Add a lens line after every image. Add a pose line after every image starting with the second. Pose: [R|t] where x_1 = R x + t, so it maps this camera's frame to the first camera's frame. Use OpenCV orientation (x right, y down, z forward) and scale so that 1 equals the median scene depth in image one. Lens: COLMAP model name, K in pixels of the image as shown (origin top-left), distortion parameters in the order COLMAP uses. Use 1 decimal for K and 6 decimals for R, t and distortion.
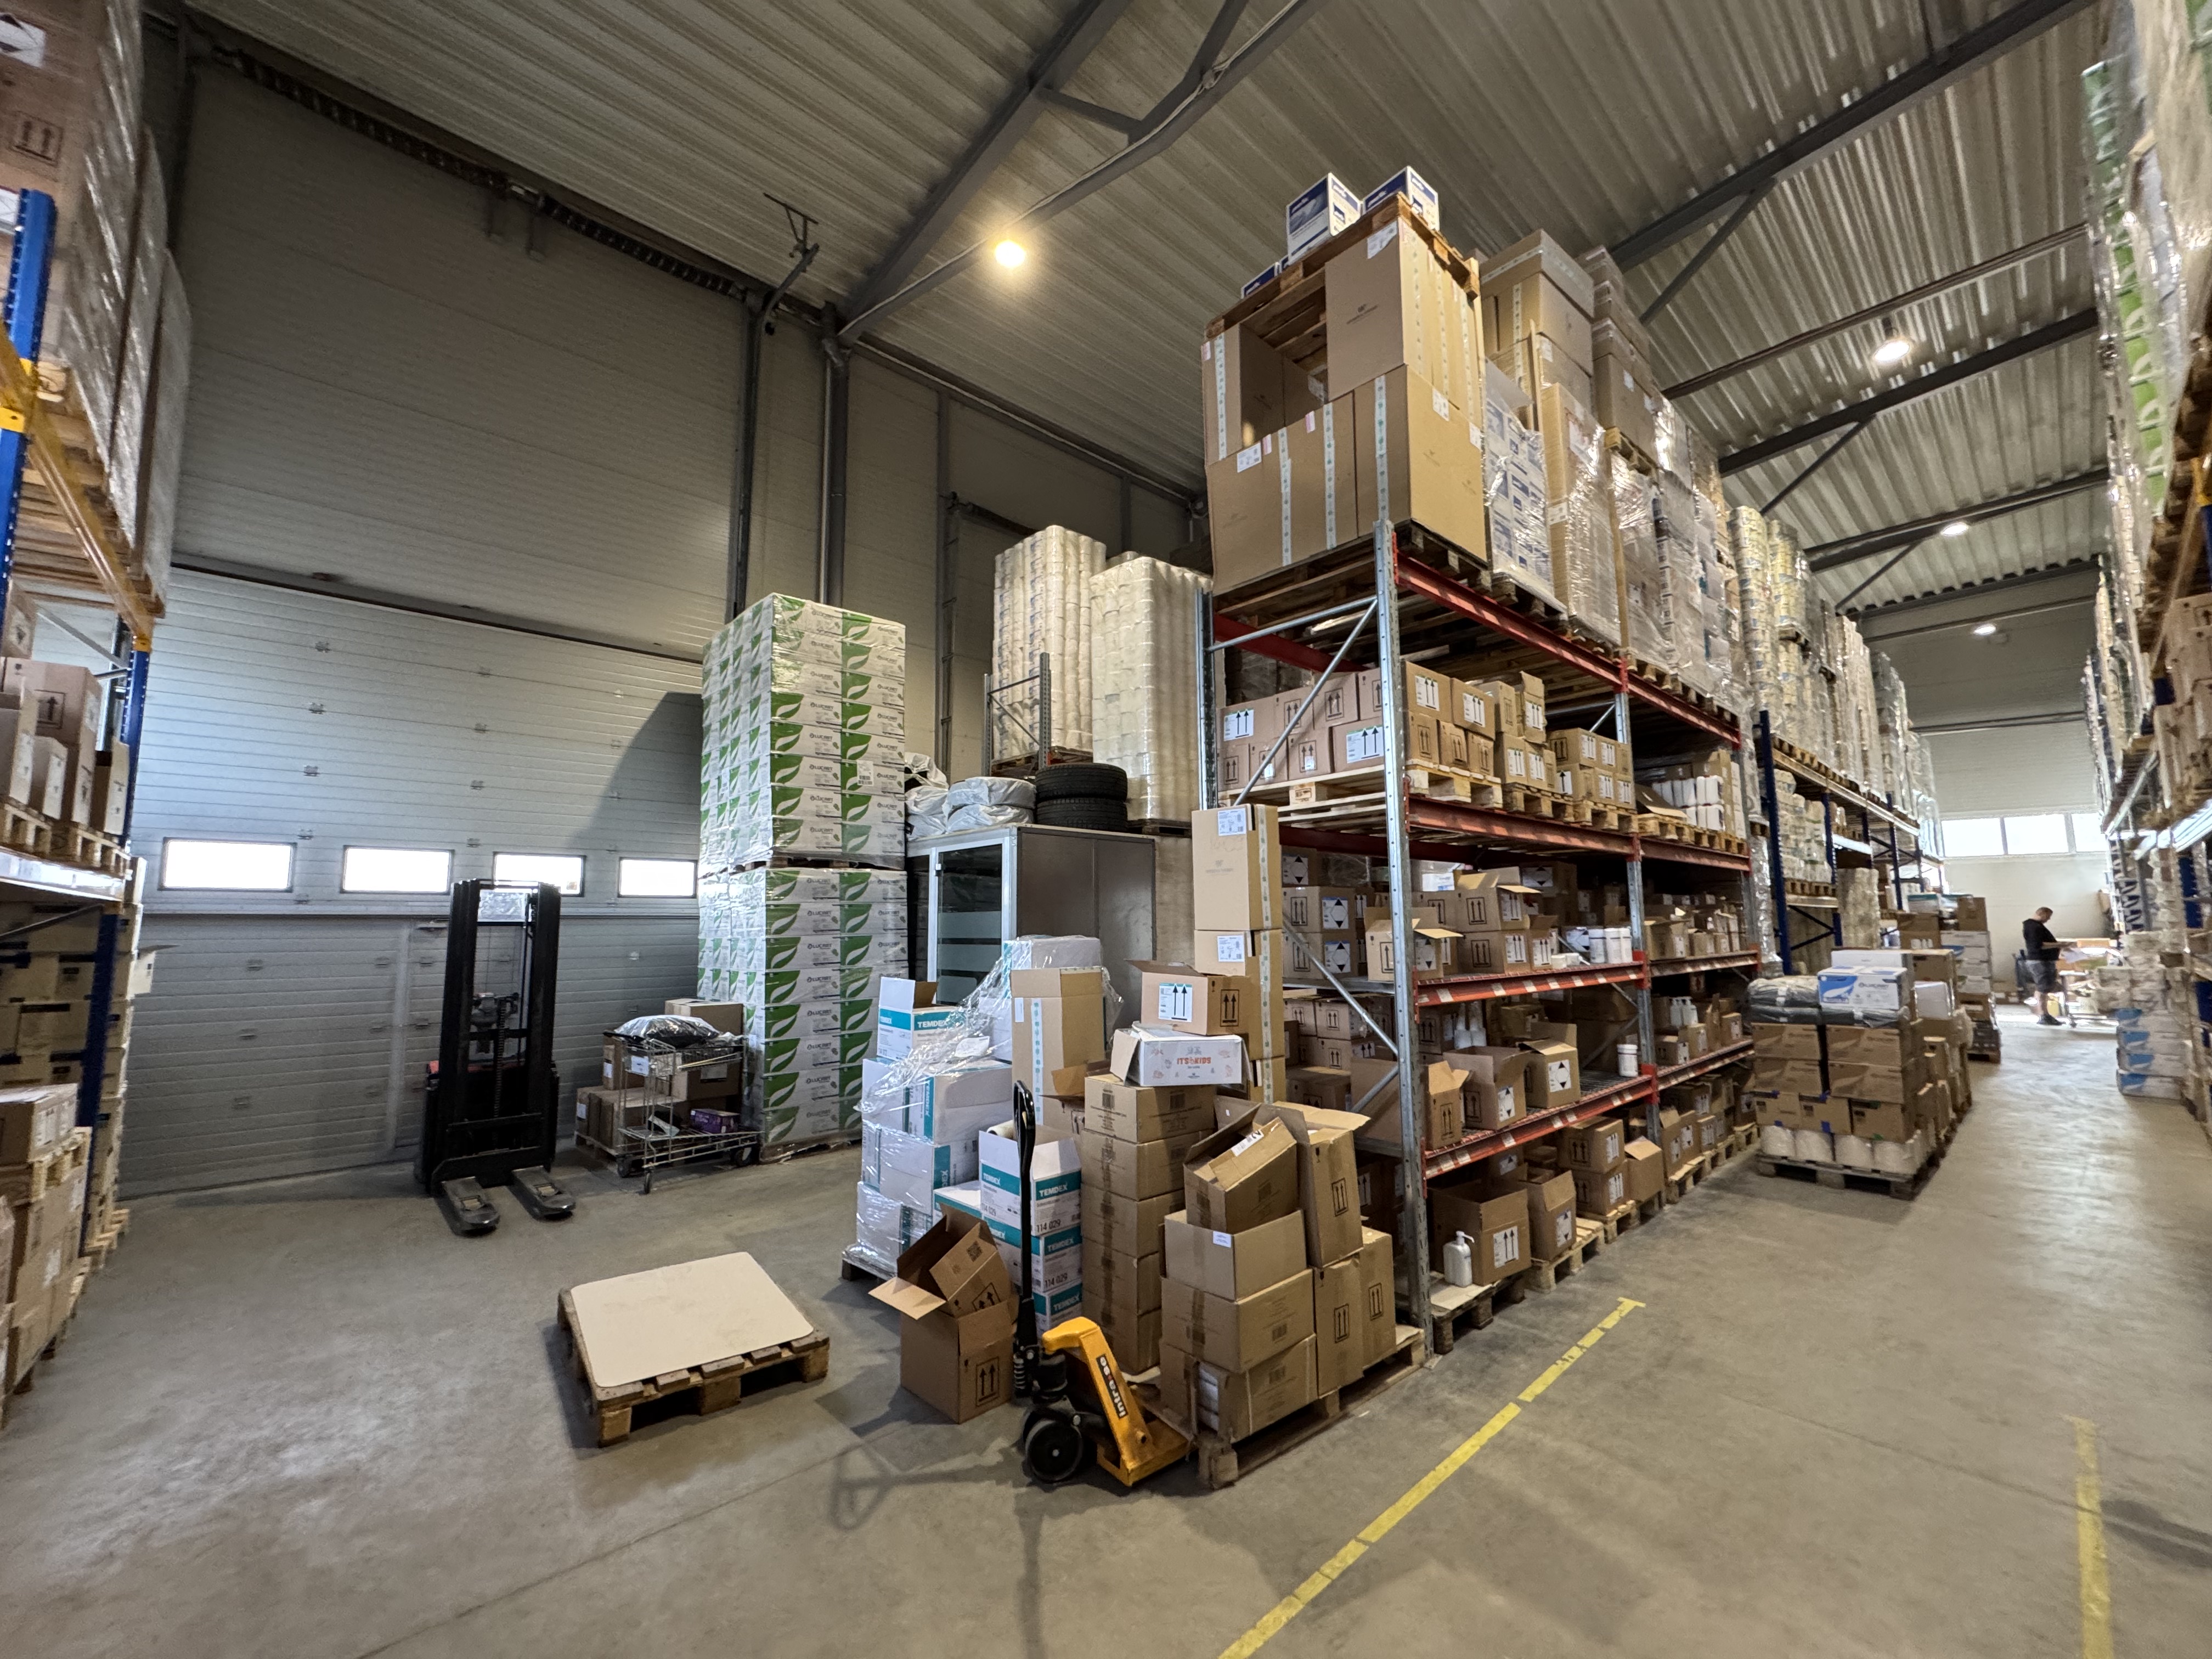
lens RADIAL K [[880.3, 0, 1106.0], [0, 880.3, 829.5], [0, 0, 1]] dist [0.000136, -0.000076]
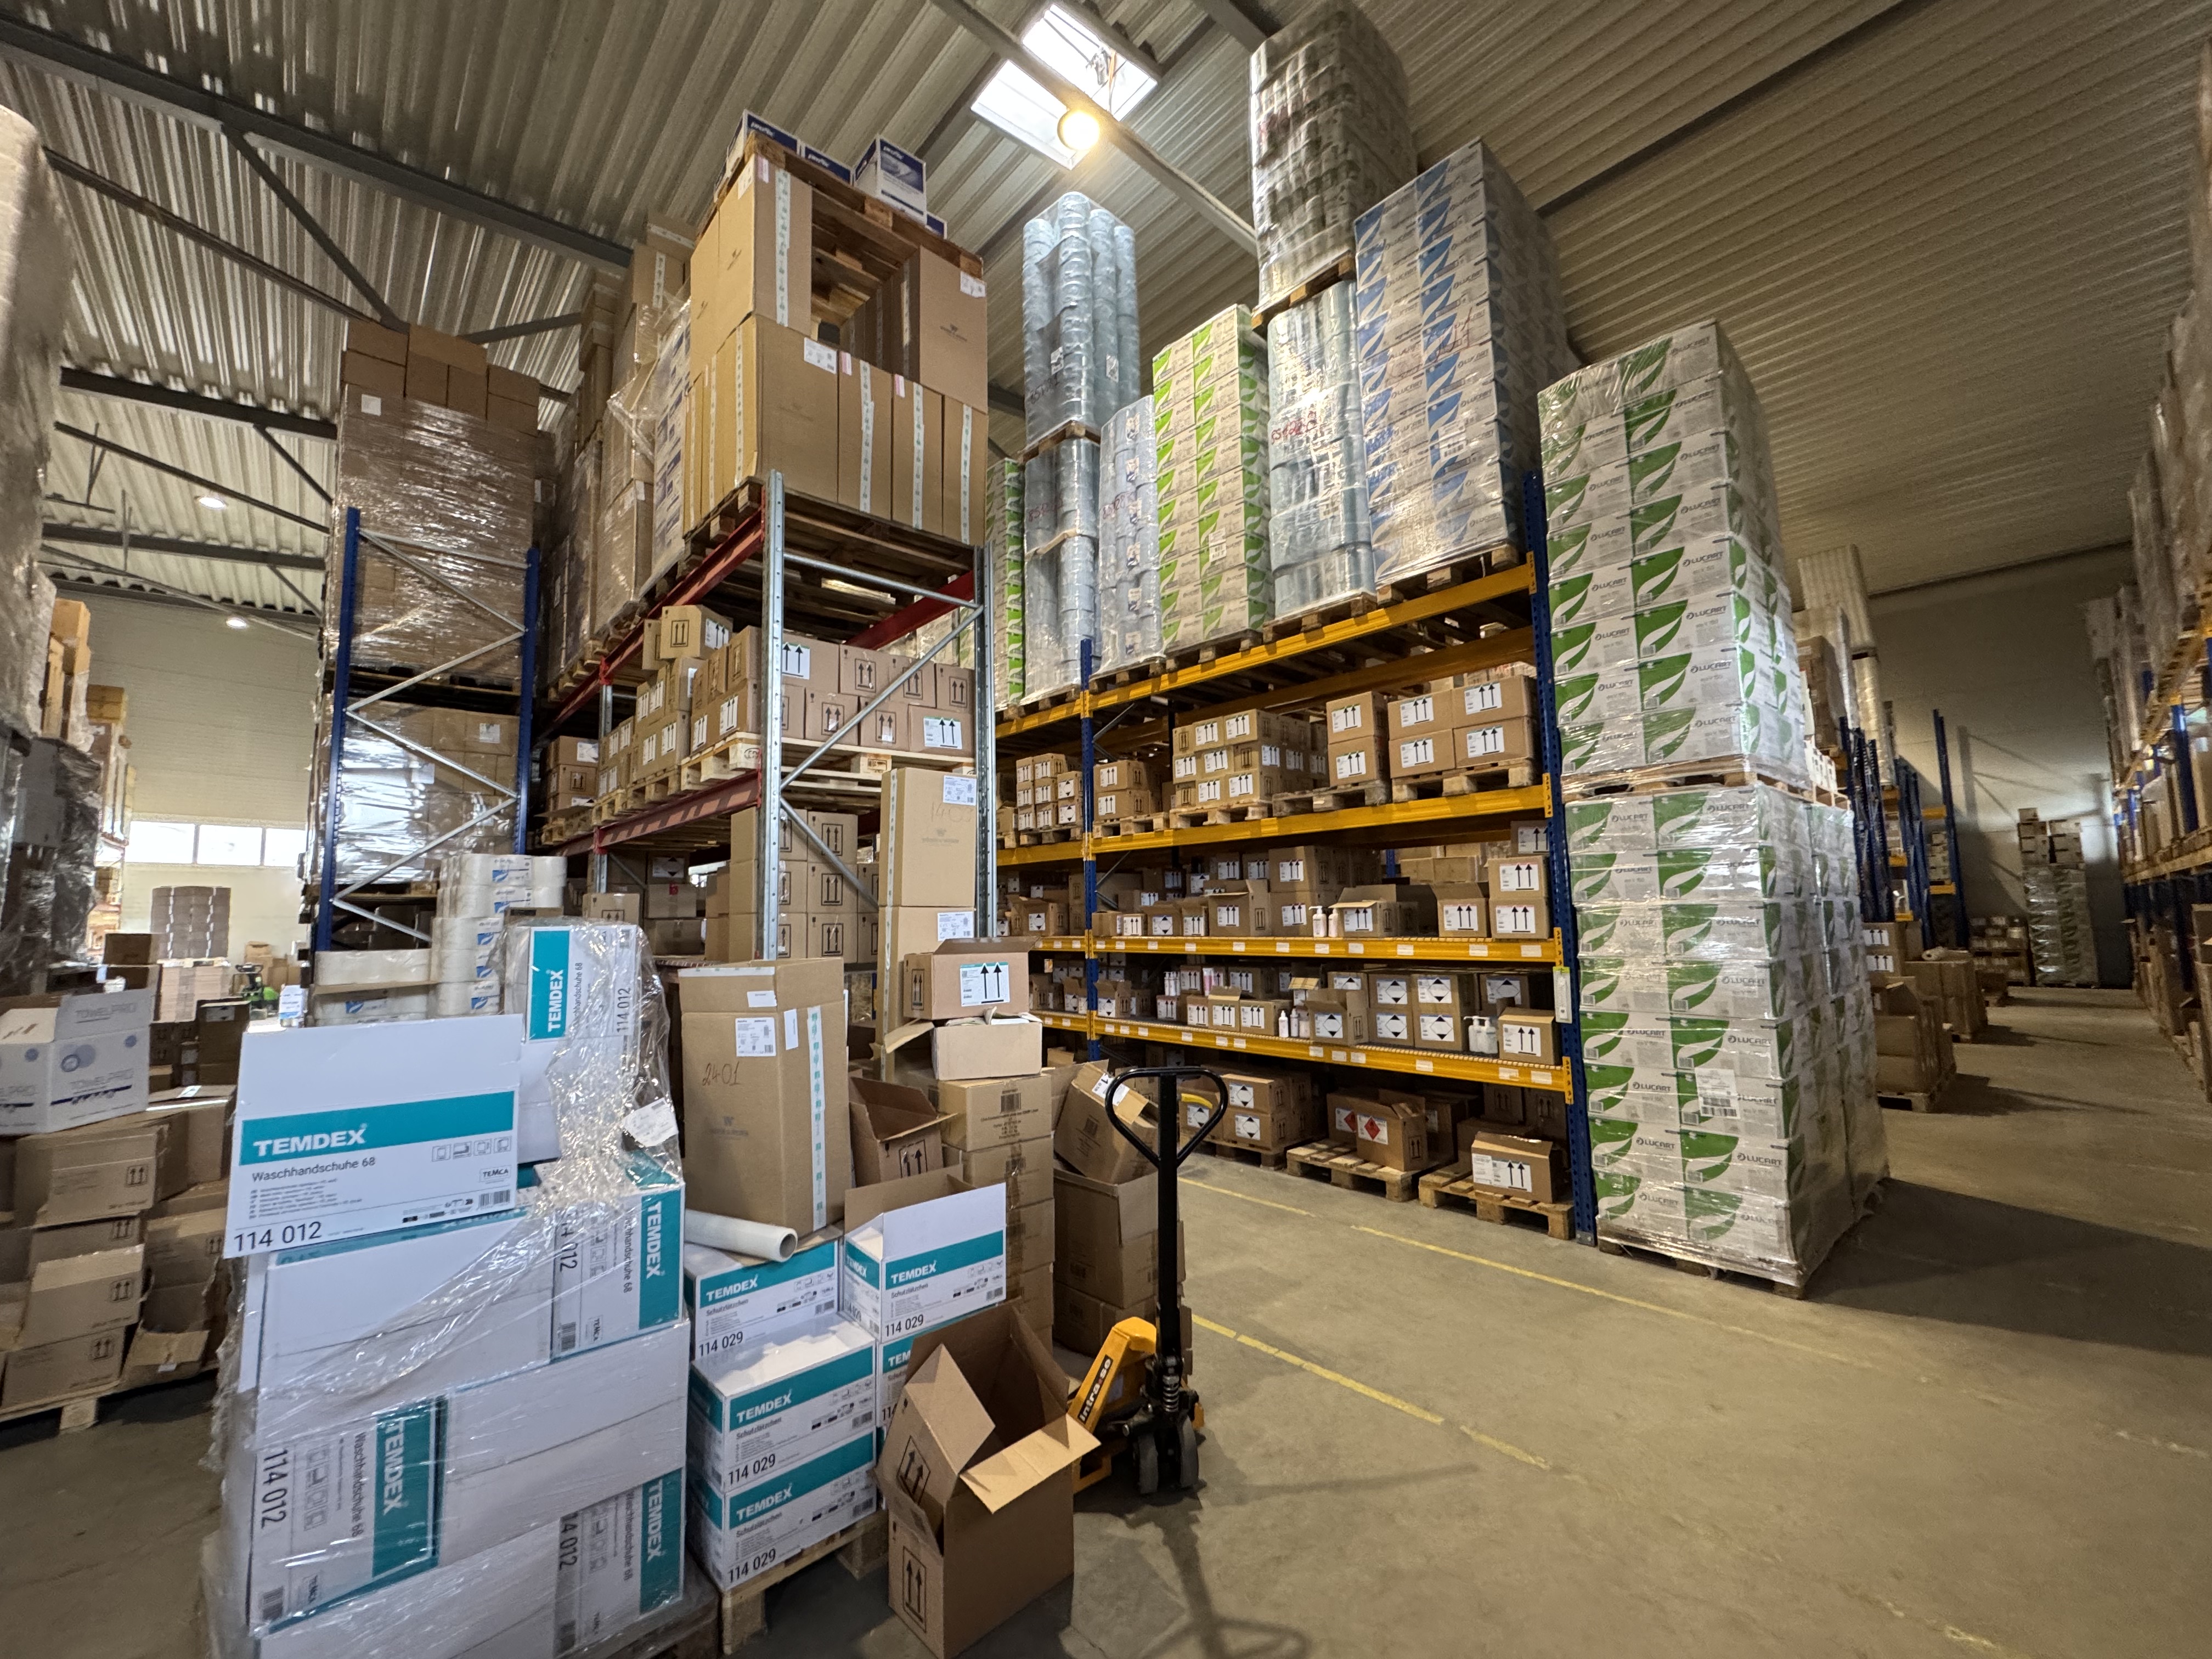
lens RADIAL K [[880.3, 0, 1106.0], [0, 880.3, 829.5], [0, 0, 1]] dist [0.000136, -0.000076]
pose [[-0.002627, 0.107197, 0.994234, -0.986202], [-0.085101, 0.990607, -0.107031, 0.151837], [-0.996369, -0.084892, 0.006520, 1.058923]]
